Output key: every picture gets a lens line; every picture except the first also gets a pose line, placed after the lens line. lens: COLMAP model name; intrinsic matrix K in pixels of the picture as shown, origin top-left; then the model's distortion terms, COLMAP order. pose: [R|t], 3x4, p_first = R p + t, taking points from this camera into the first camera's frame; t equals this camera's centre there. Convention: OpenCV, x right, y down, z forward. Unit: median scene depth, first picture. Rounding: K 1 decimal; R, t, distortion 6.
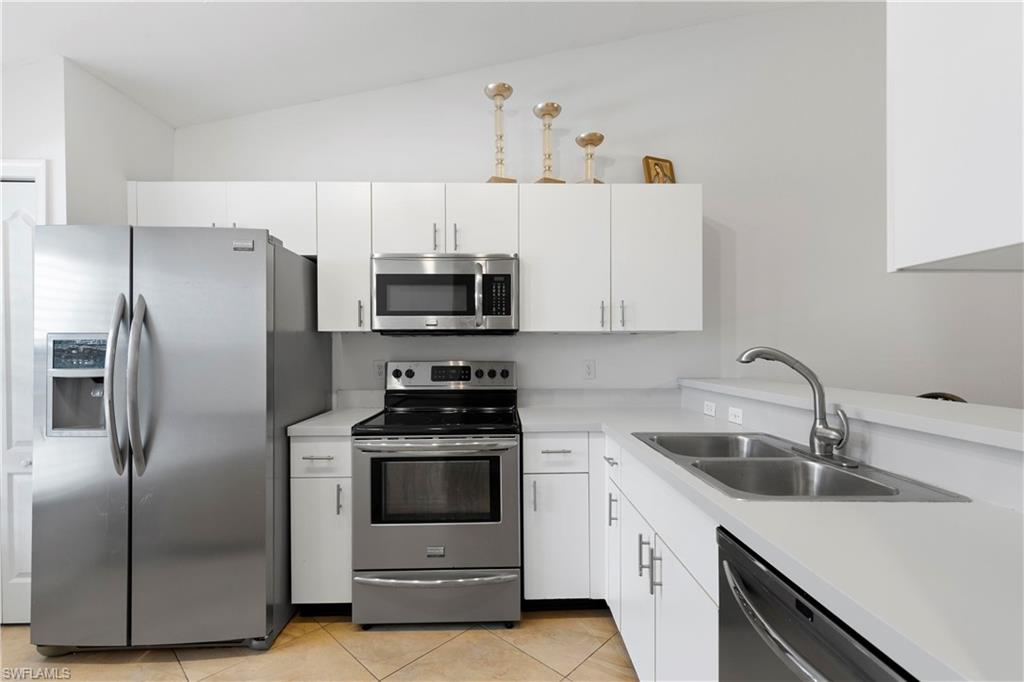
lens RADIAL K [[464.8, 0, 512.7], [0, 464.8, 346.4], [0, 0, 1]] dist [0.024826, -0.000063]
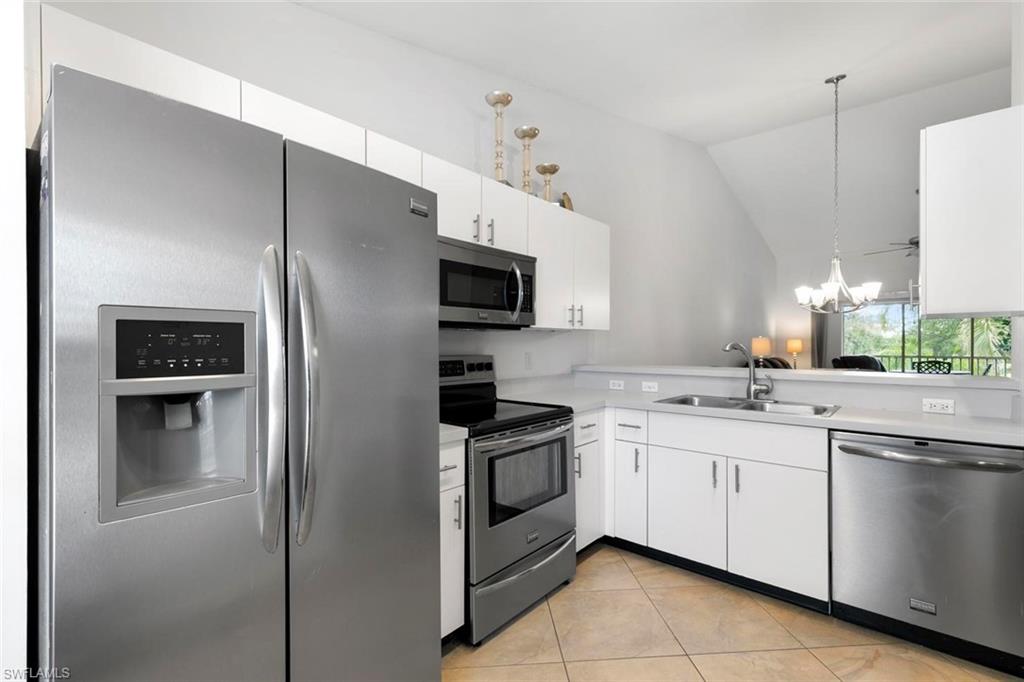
lens RADIAL K [[459.0, 0, 512.0], [0, 459.0, 341.0], [0, 0, 1]] dist [0.015075, -0.000412]
pose [[0.665519, 0.007326, 0.746345, -0.937407], [-0.005827, 0.999972, -0.004619, 0.006834], [-0.746358, -0.001275, 0.665543, 0.340390]]
